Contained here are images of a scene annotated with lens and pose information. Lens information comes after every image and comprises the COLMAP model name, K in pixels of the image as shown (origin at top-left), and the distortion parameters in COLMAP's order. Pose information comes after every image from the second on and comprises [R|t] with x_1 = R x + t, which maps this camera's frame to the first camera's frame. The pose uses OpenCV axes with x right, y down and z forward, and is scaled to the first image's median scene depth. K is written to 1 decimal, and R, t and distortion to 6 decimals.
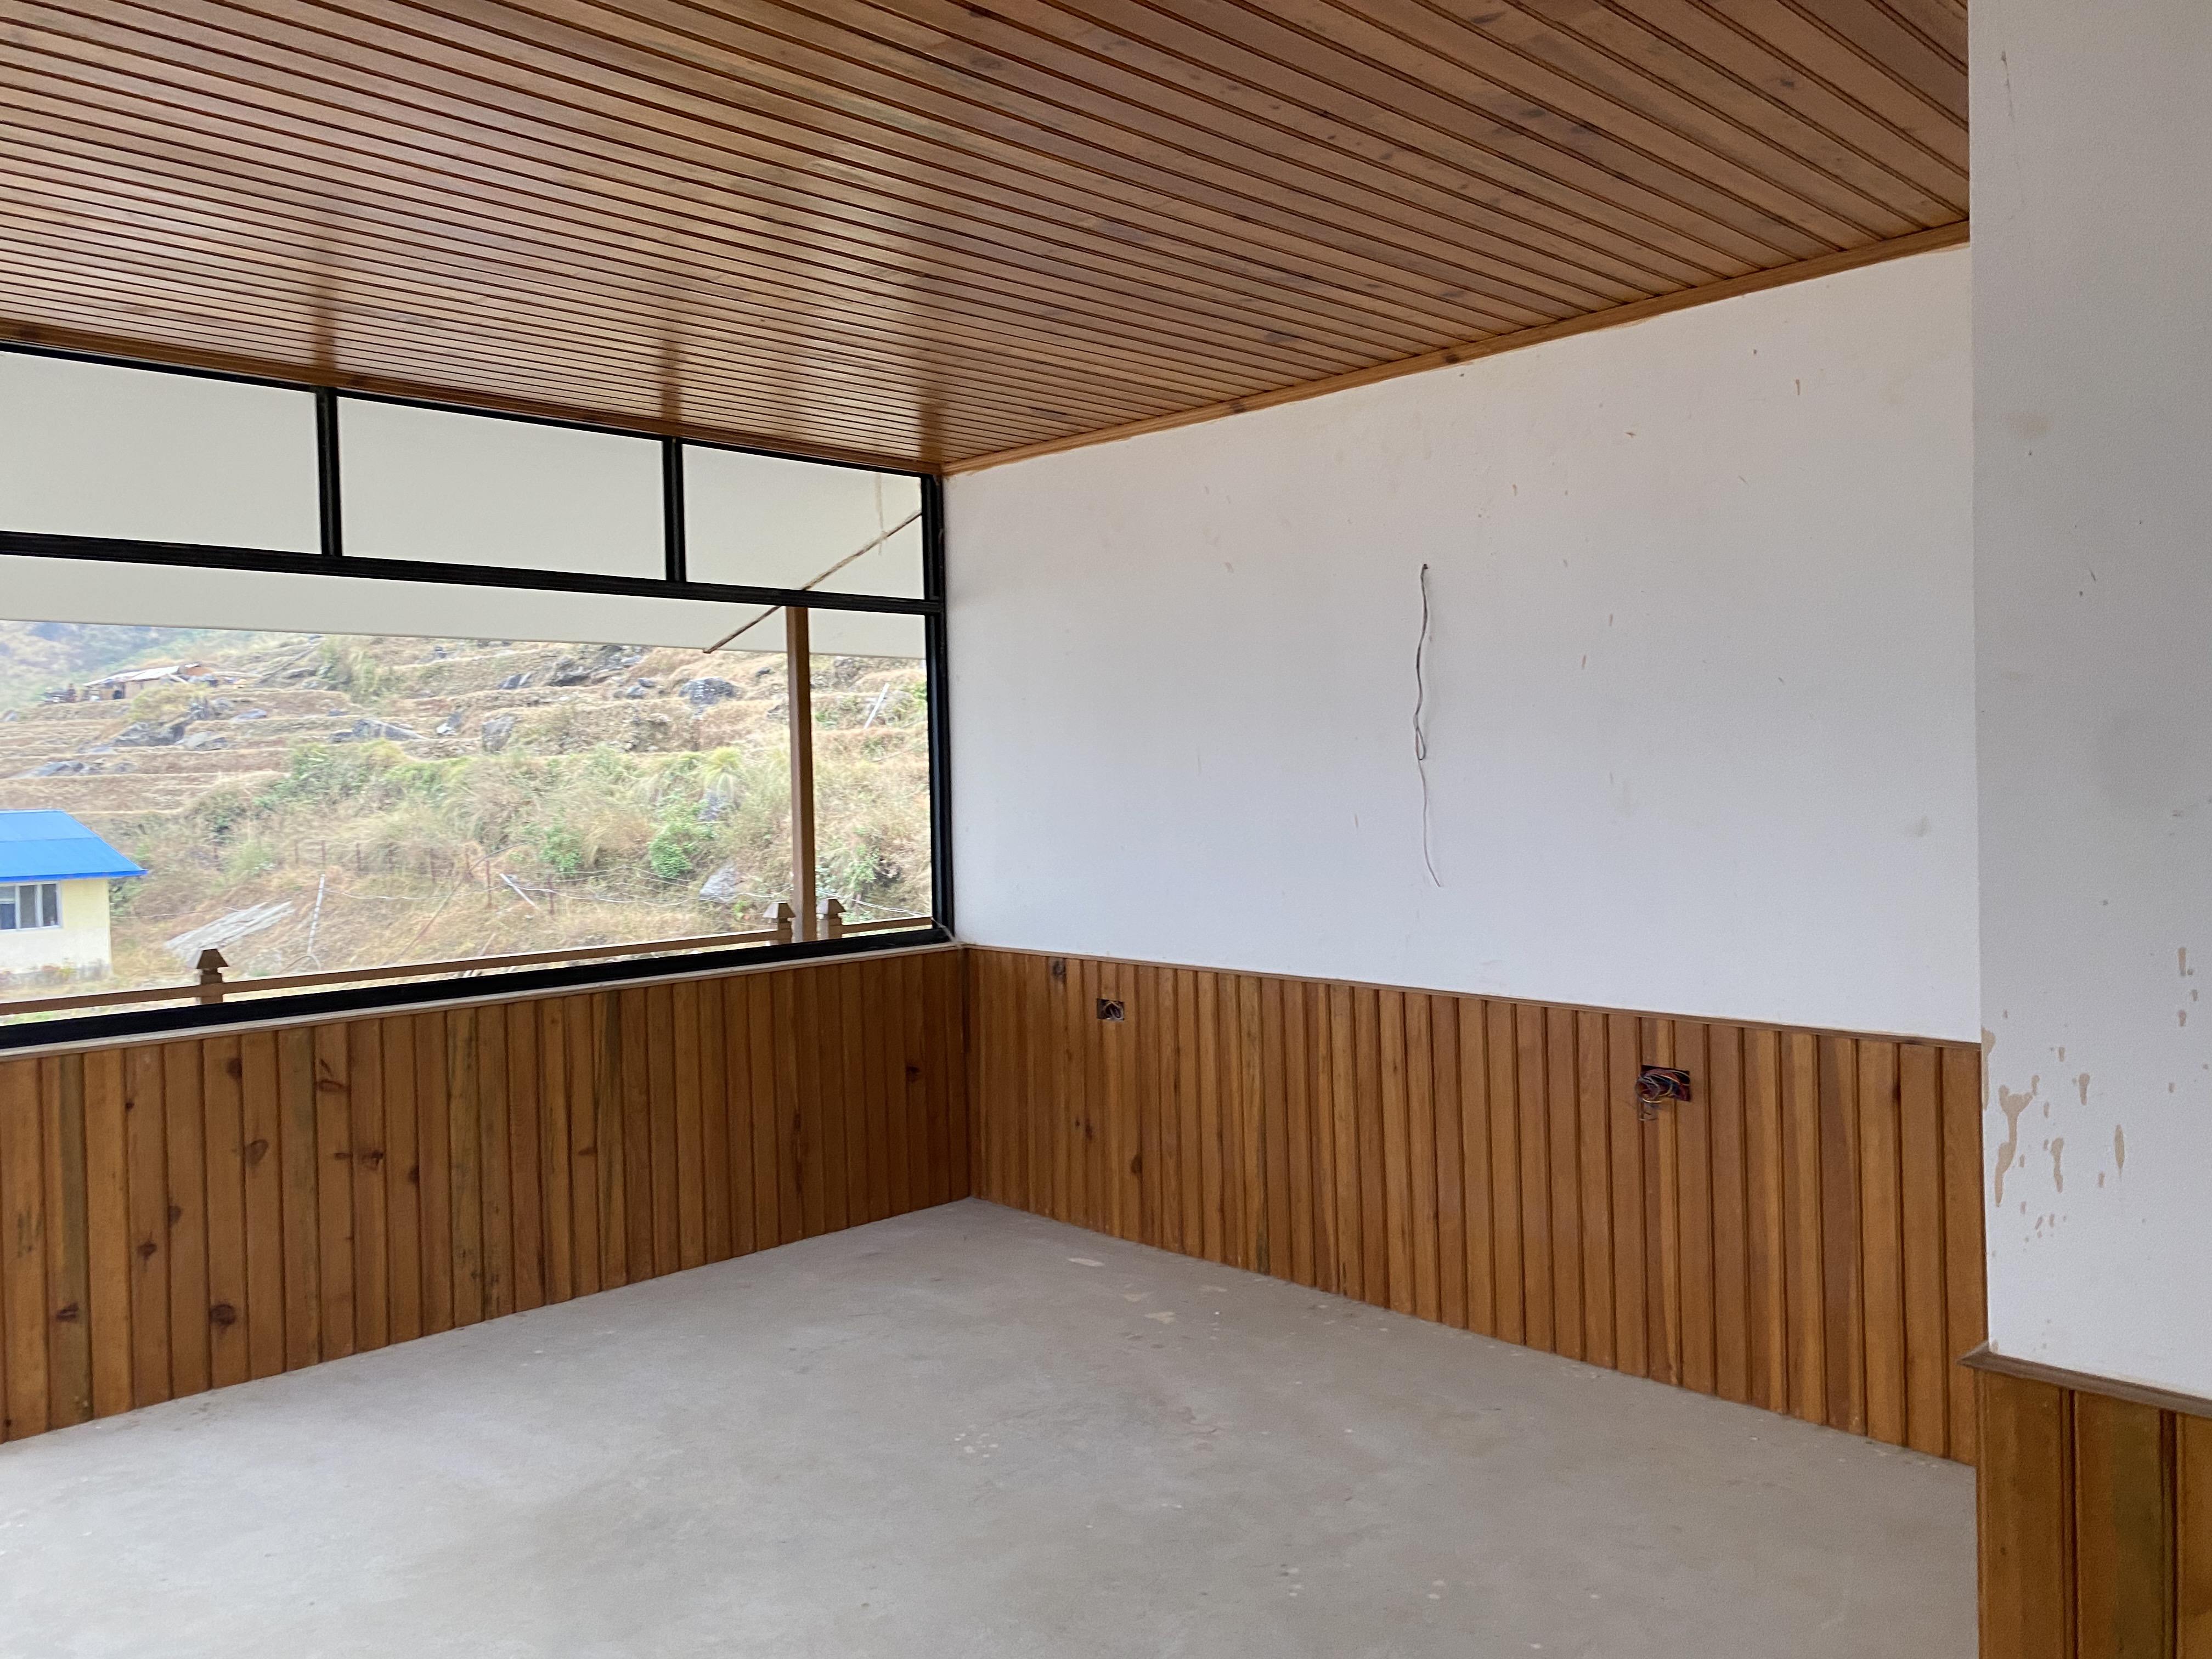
lens RADIAL K [[1679.0, 0, 1106.0], [0, 1679.0, 829.5], [0, 0, 1]] dist [-0.059599, 0.114465]
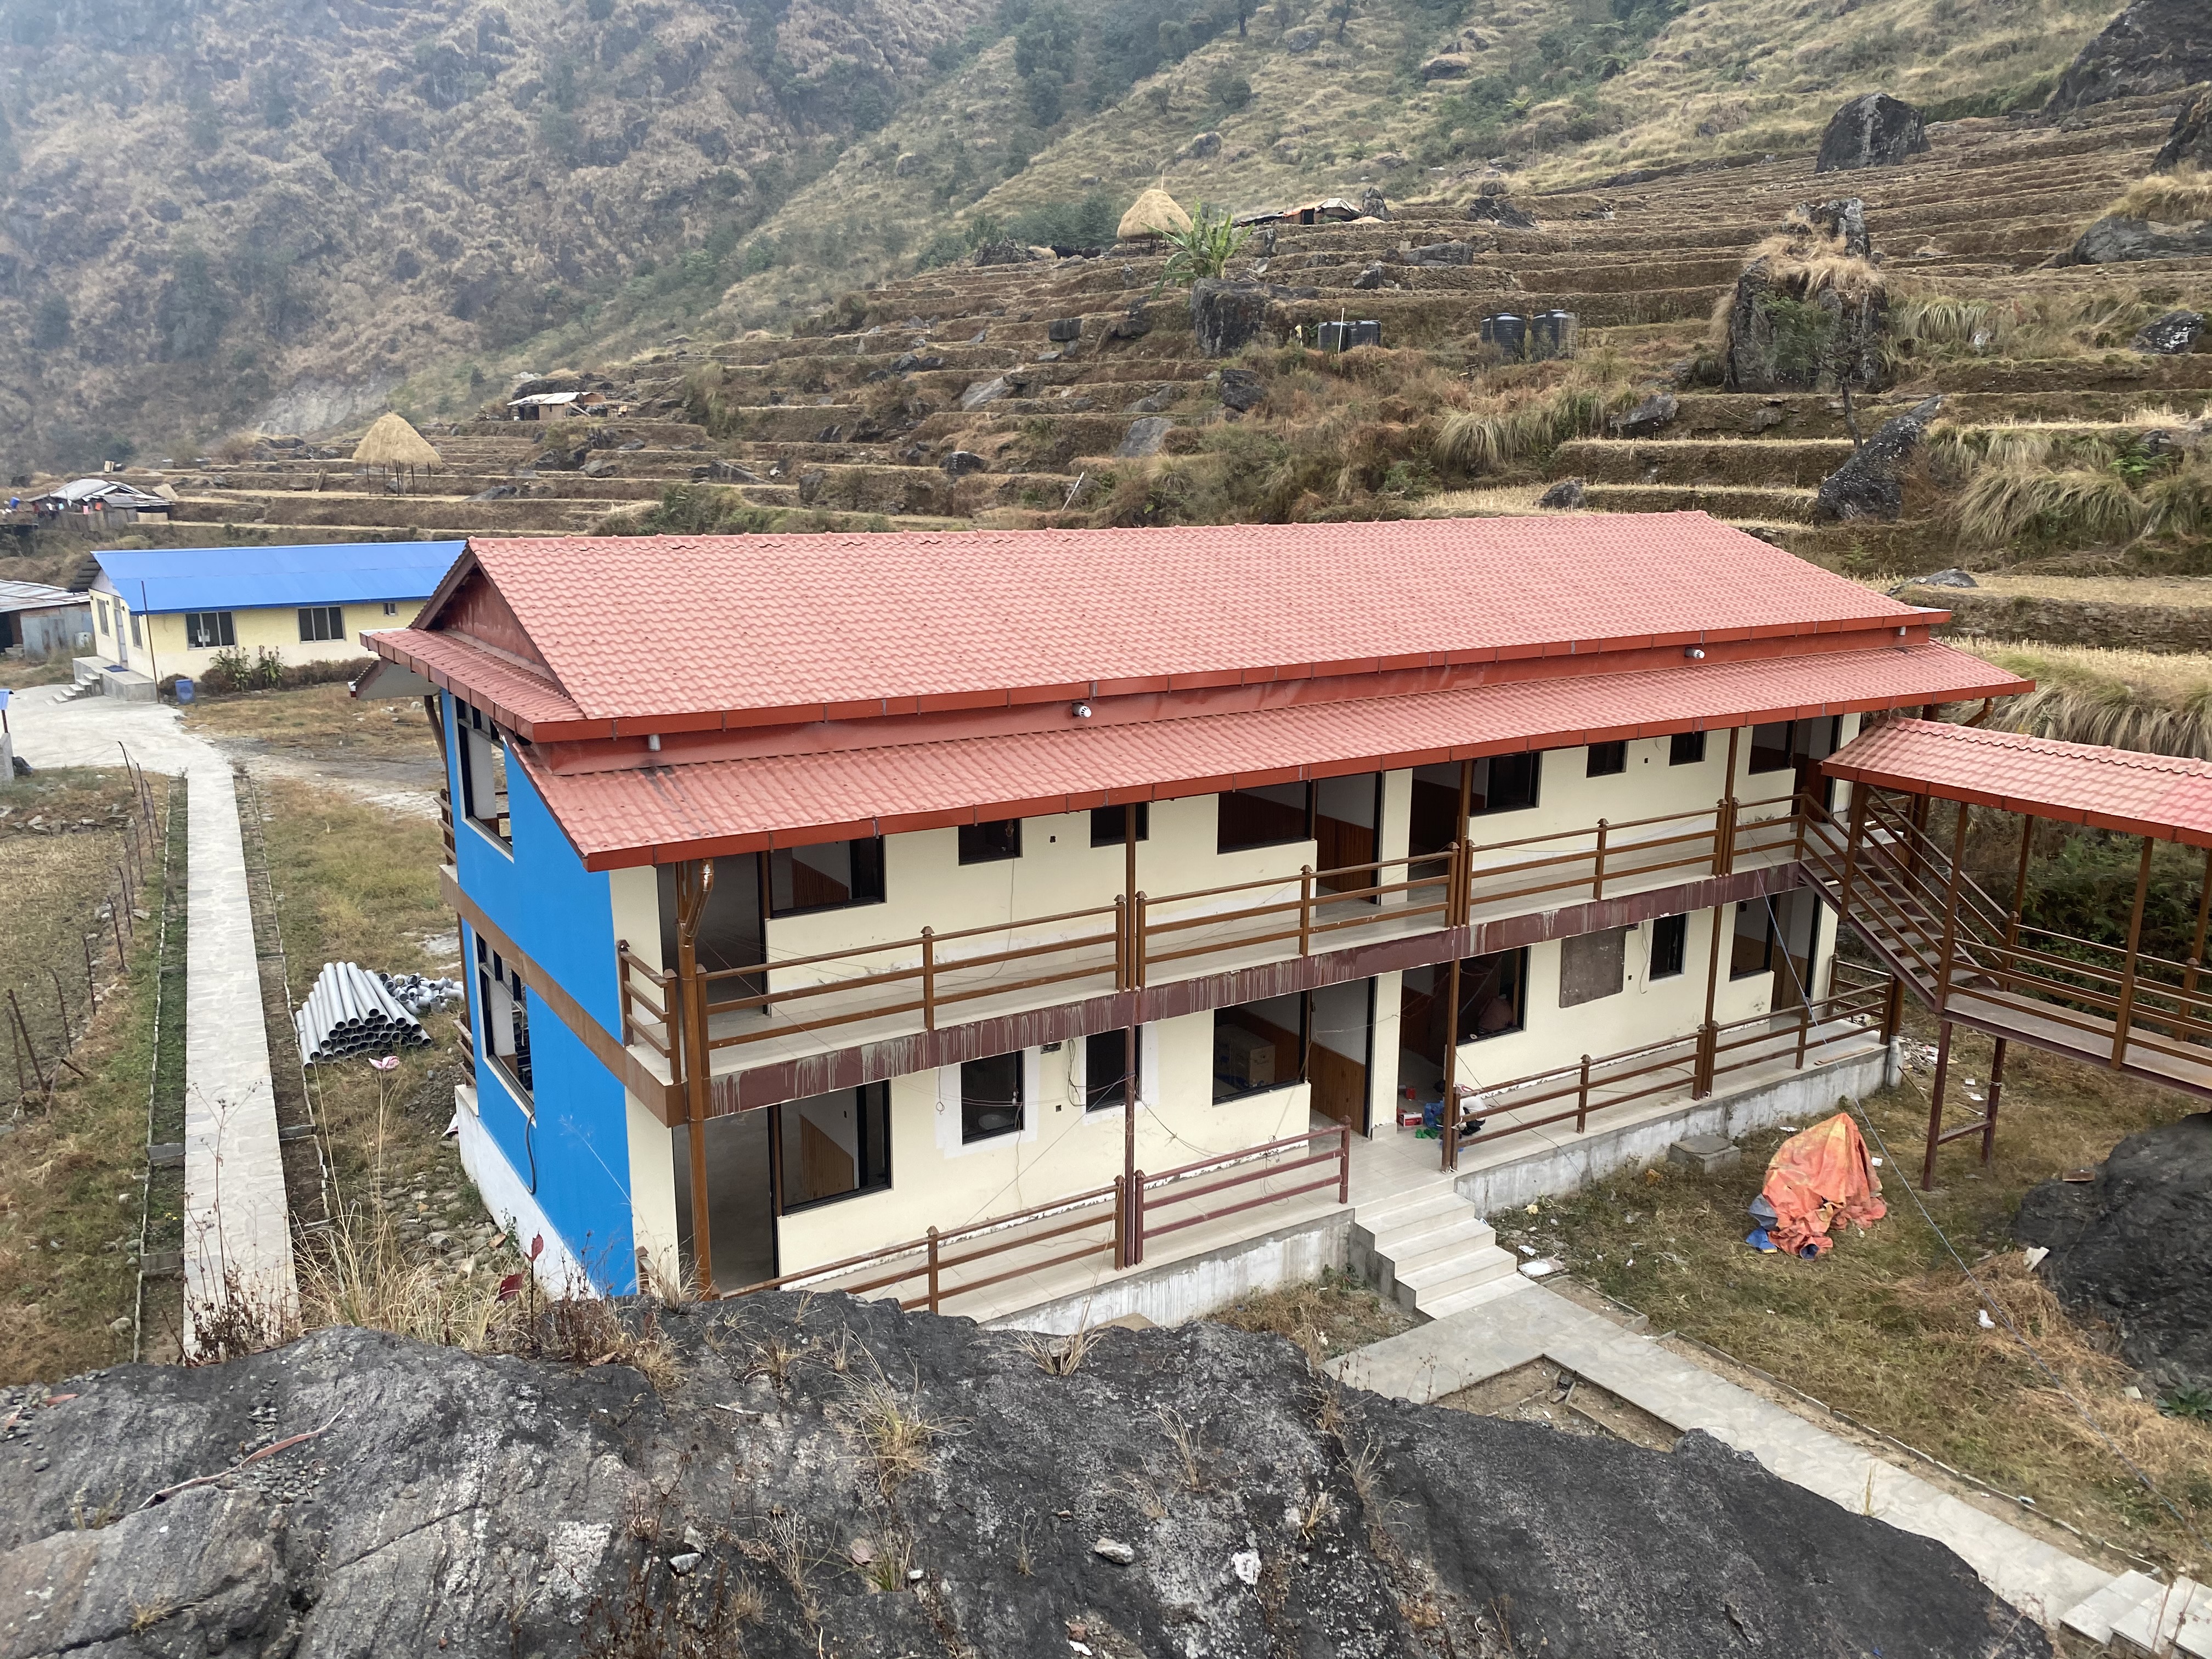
lens RADIAL K [[1679.0, 0, 1106.0], [0, 1679.0, 829.5], [0, 0, 1]] dist [-0.059599, 0.114465]
pose [[0.979063, 0.058603, -0.194937, 0.104828], [-0.018528, 0.979342, 0.201360, -0.050771], [0.202710, -0.193533, 0.959924, -0.204964]]
